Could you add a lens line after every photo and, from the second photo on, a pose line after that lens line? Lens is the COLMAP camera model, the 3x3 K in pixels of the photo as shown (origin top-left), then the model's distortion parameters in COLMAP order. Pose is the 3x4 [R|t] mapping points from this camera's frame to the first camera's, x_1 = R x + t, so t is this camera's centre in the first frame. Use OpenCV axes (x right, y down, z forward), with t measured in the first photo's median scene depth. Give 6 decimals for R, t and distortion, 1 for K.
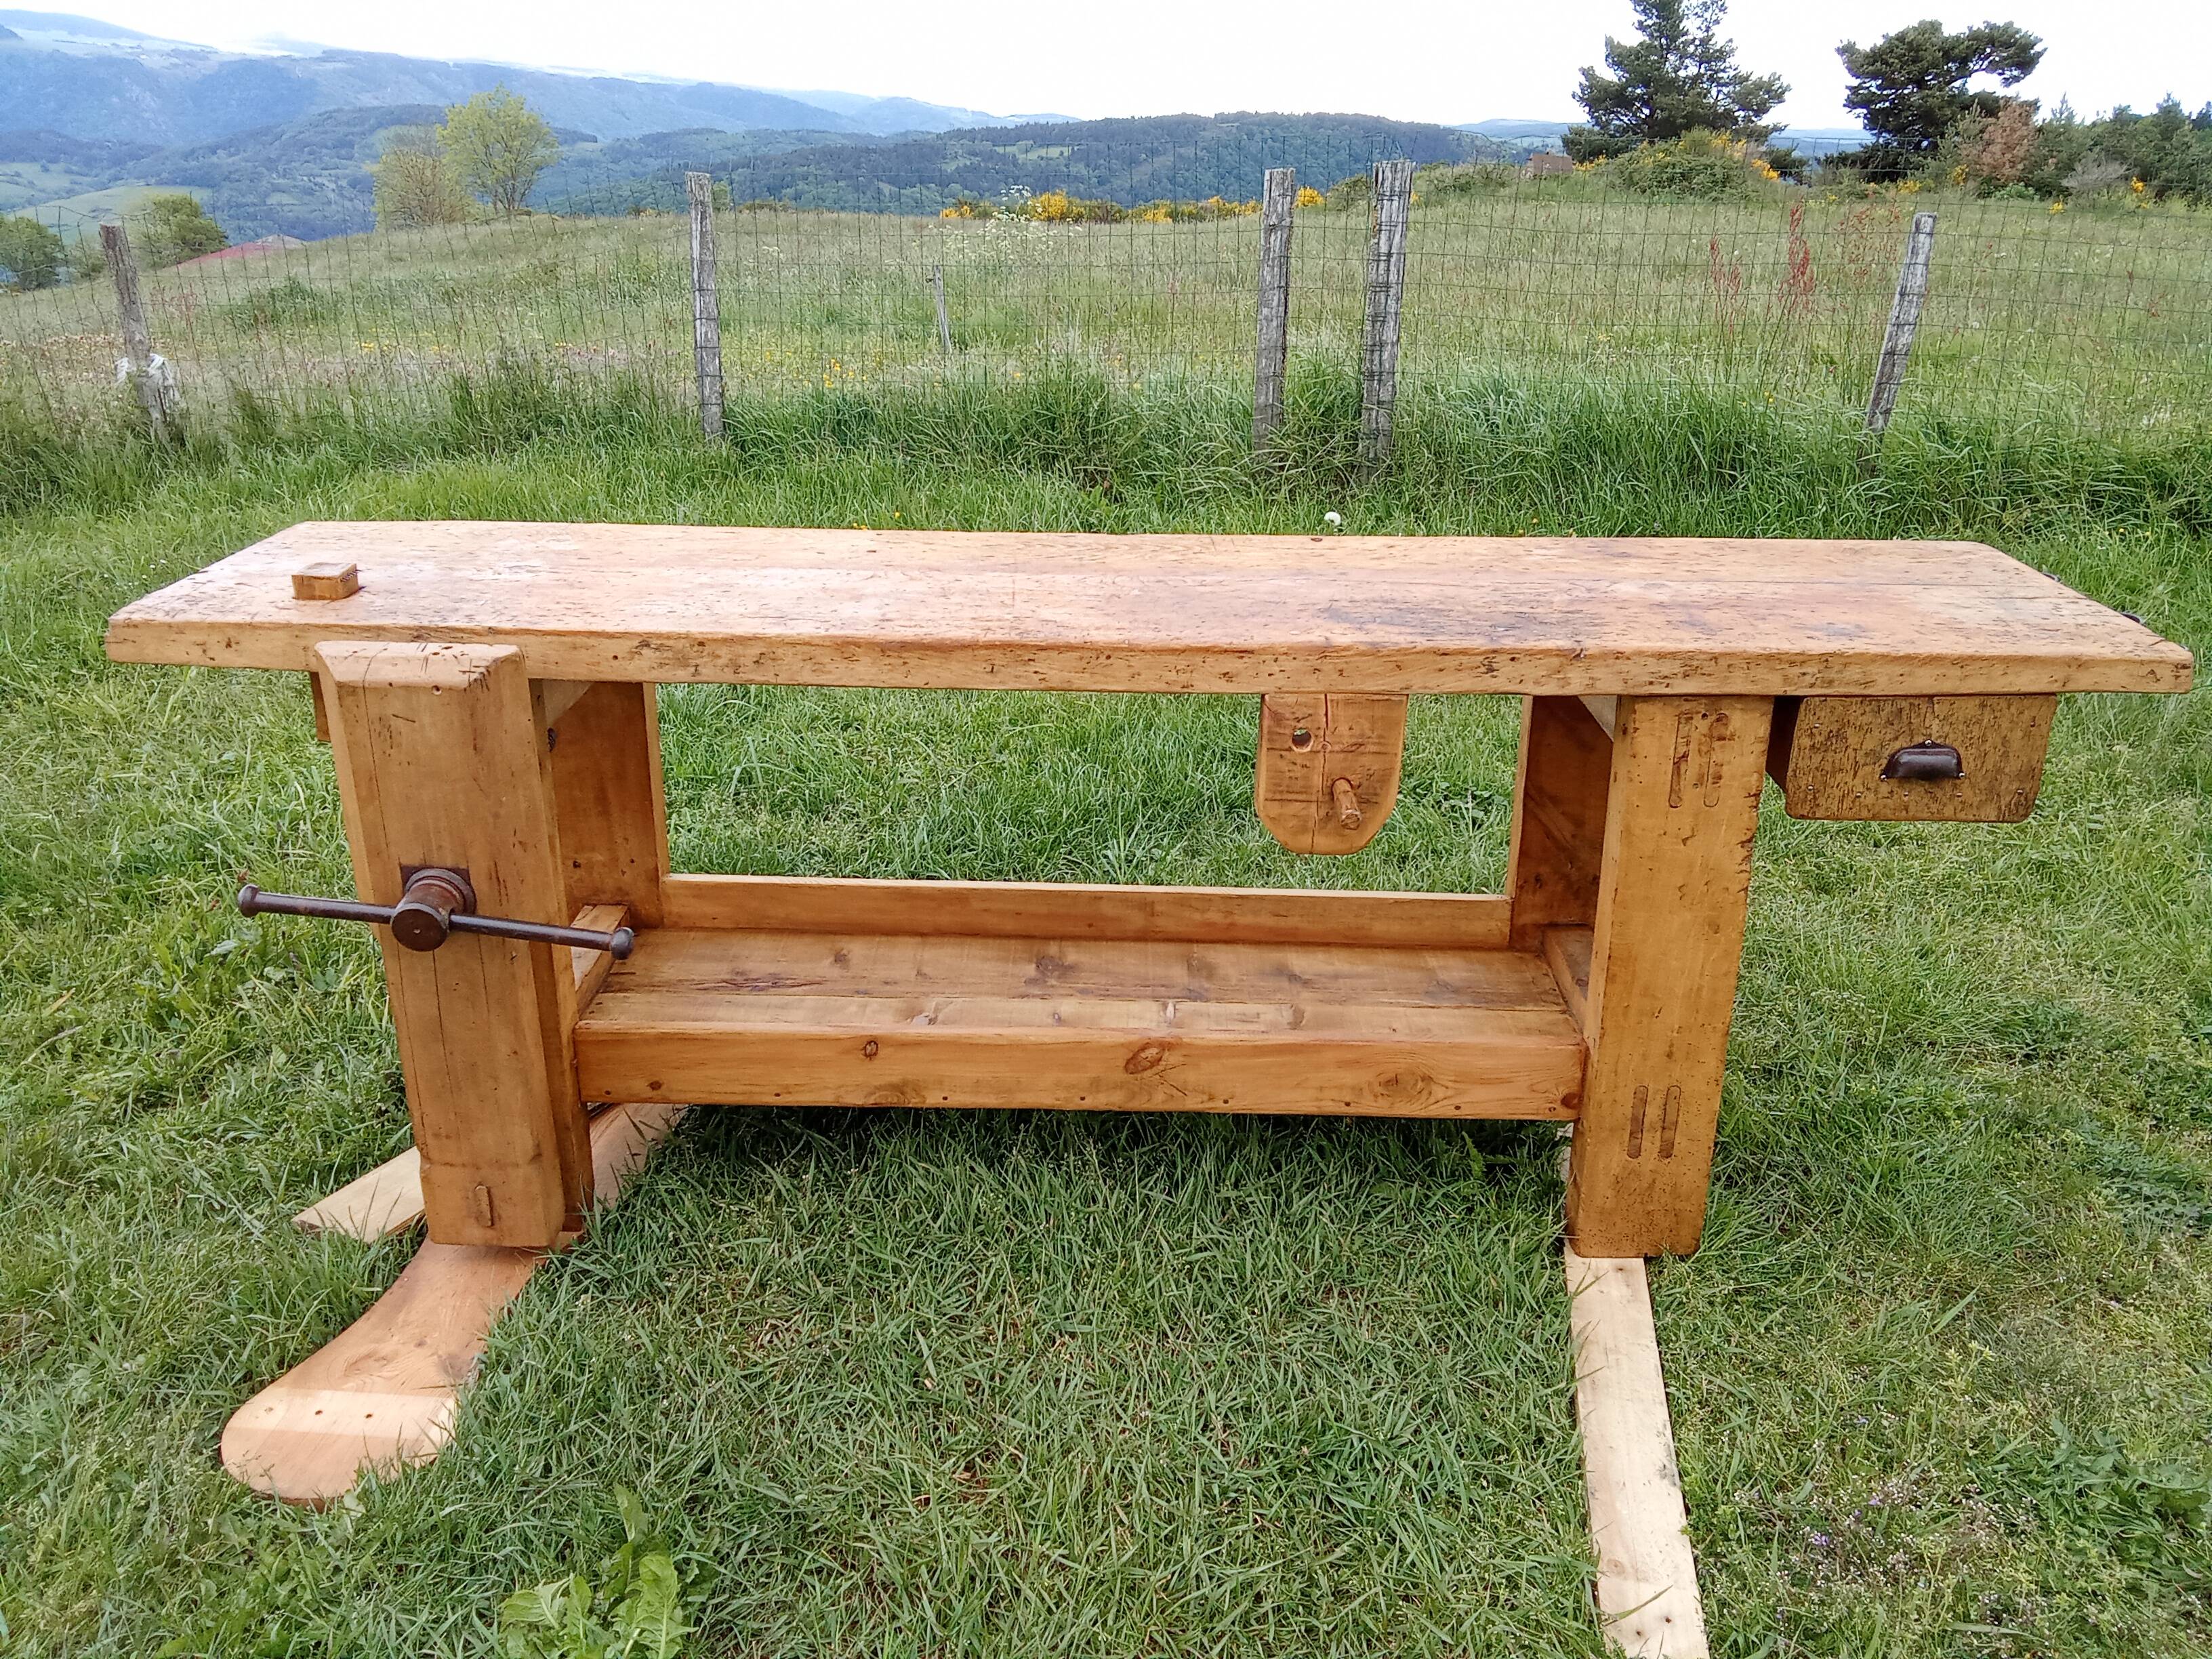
lens RADIAL K [[1714.6, 0, 1104.3], [0, 1714.6, 845.2], [0, 0, 1]] dist [0.075324, -0.131799]
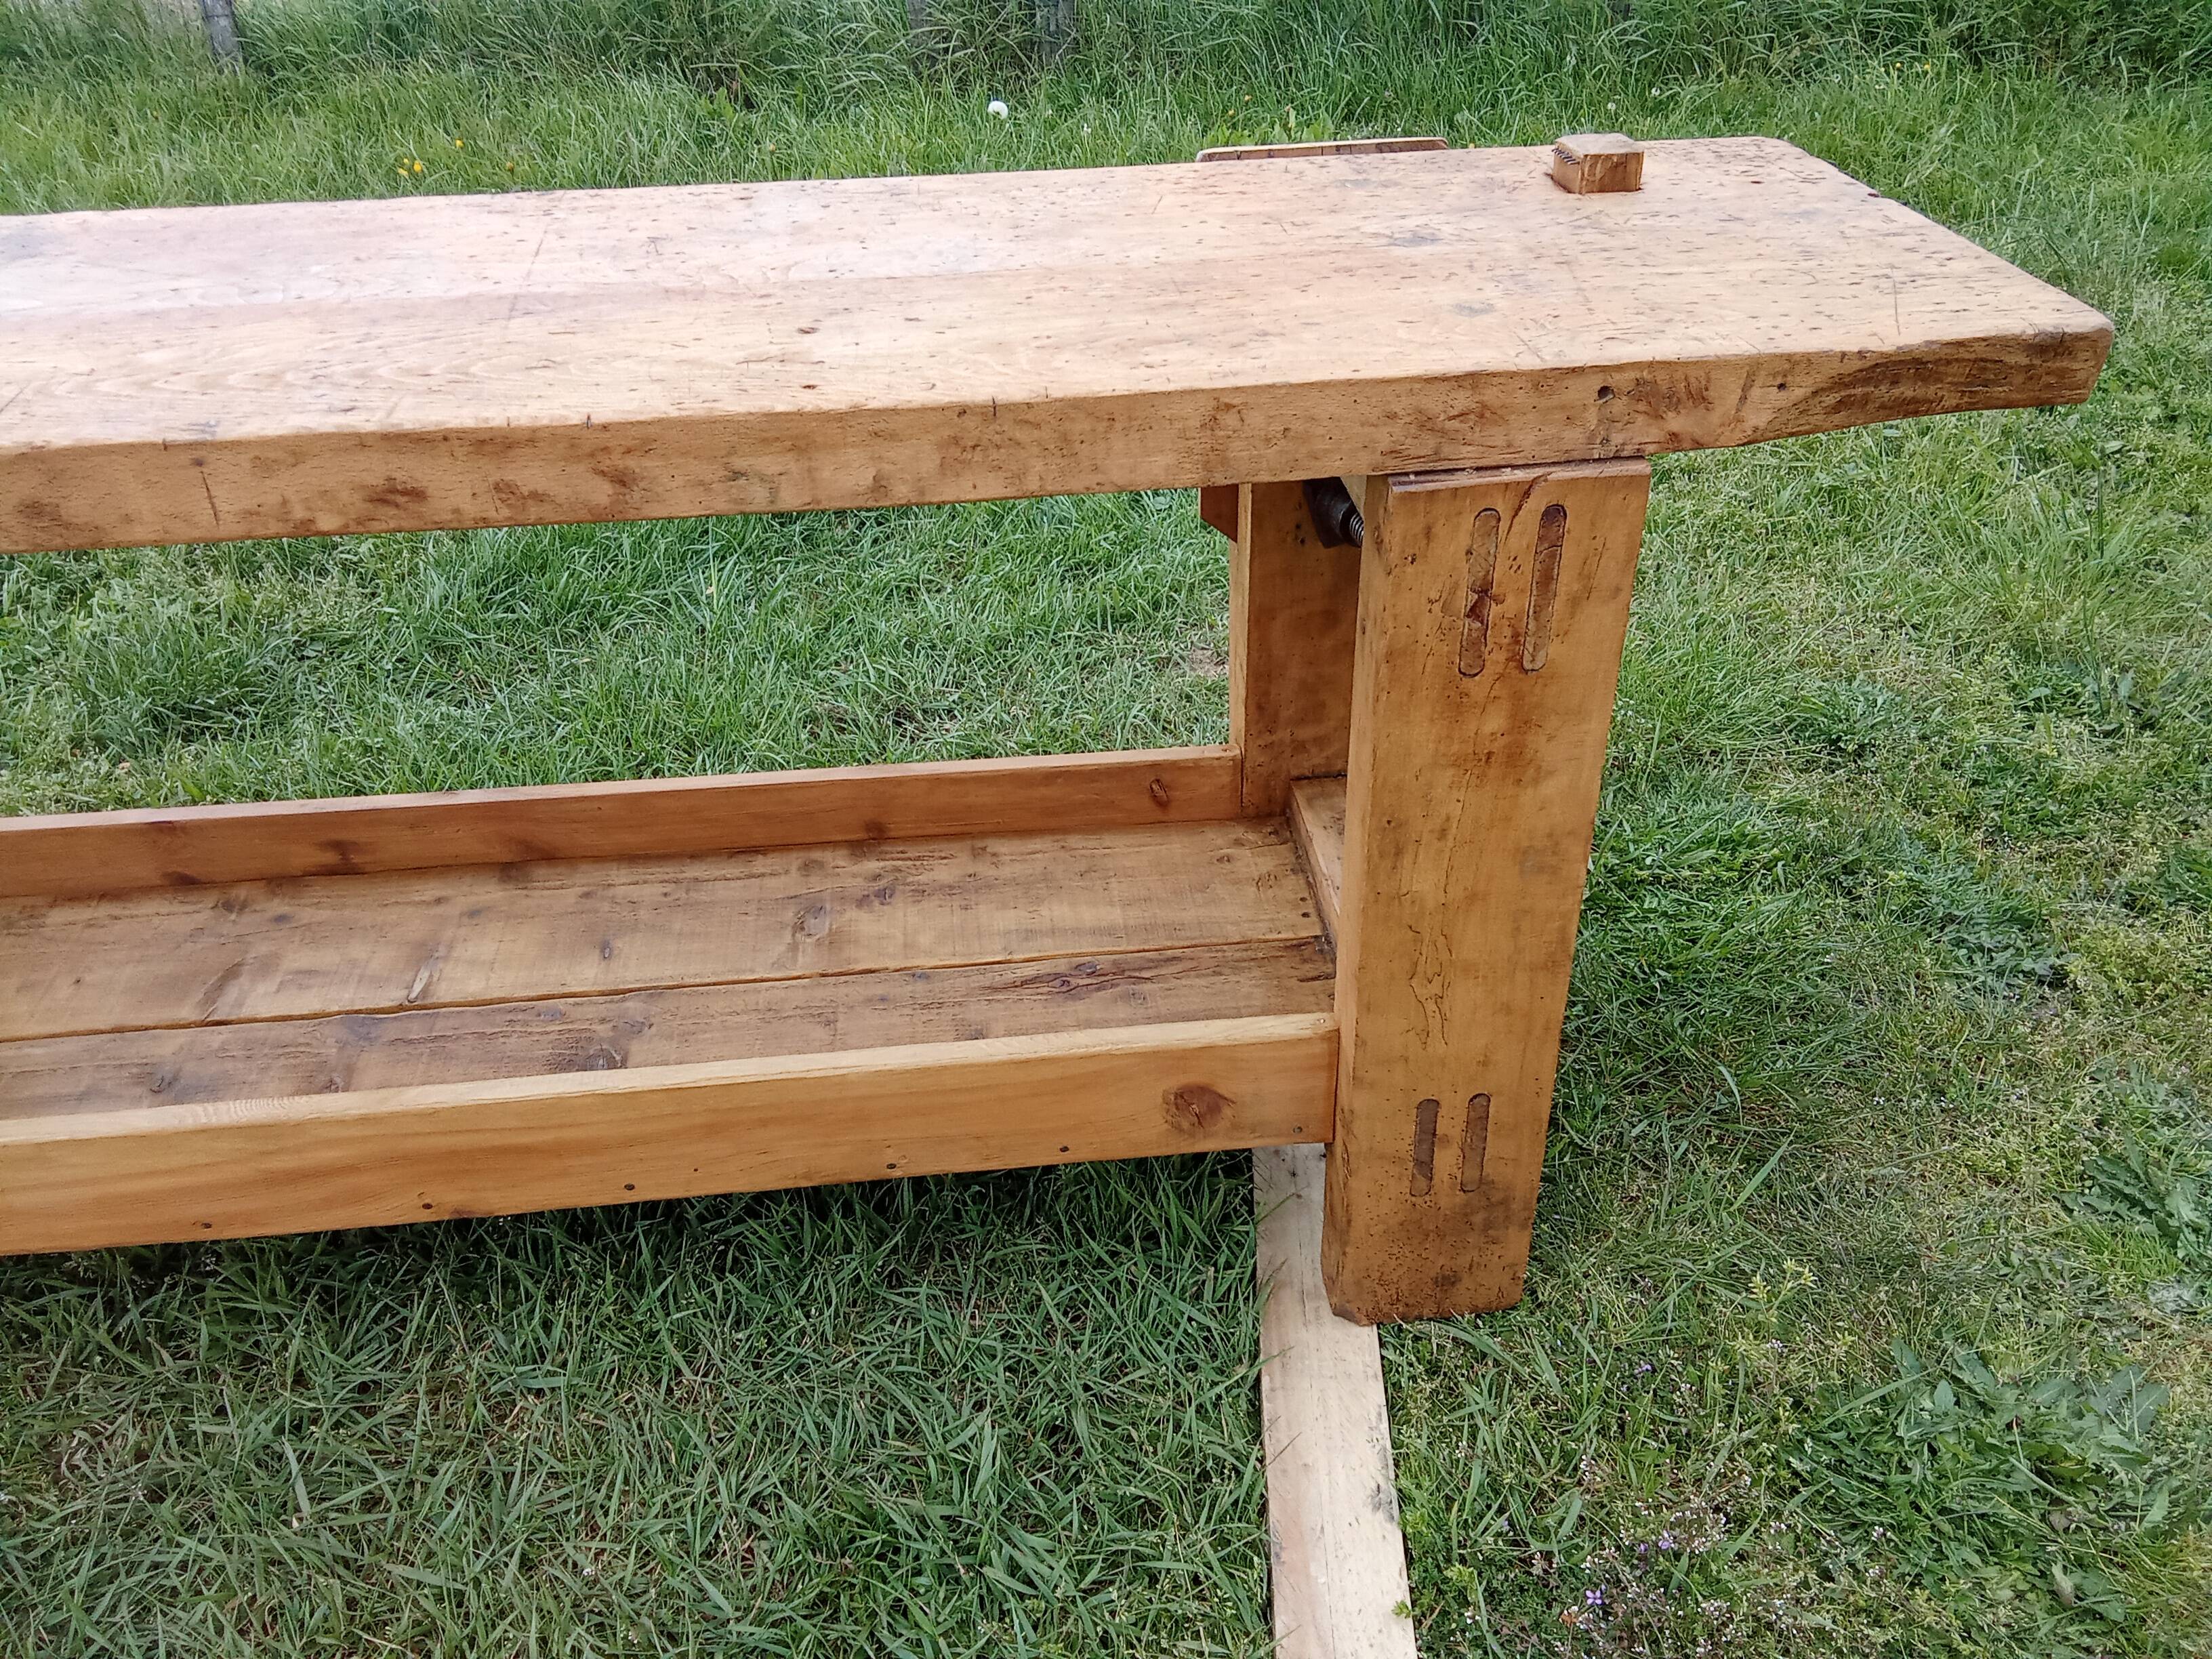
lens RADIAL K [[1713.1, 0, 1108.3], [0, 1713.1, 832.7], [0, 0, 1]] dist [0.064675, -0.103017]
pose [[0.987981, -0.113613, 0.104809, 0.125371], [0.090430, 0.974747, 0.204185, -0.040102], [-0.125361, -0.192253, 0.973305, 0.279054]]
